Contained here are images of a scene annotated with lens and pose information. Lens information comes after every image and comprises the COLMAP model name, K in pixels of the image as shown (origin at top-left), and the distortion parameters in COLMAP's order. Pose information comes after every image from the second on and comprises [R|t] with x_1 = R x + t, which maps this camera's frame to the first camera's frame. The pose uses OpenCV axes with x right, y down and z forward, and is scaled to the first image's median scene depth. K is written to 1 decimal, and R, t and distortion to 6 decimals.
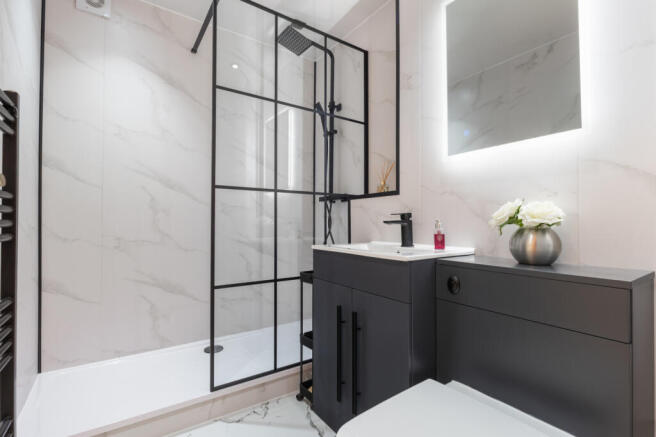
lens RADIAL K [[302.9, 0, 329.4], [0, 302.9, 216.2], [0, 0, 1]] dist [-0.000159, -0.000241]
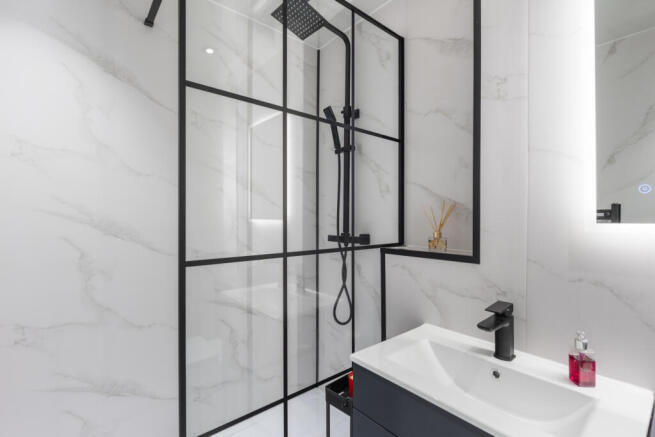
lens RADIAL K [[302.4, 0, 324.8], [0, 302.4, 221.6], [0, 0, 1]] dist [-0.000159, -0.000241]
pose [[0.996696, 0.005523, 0.081029, -0.117581], [-0.008425, 0.999334, 0.035514, -0.141392], [-0.080779, -0.036079, 0.996079, 0.299659]]
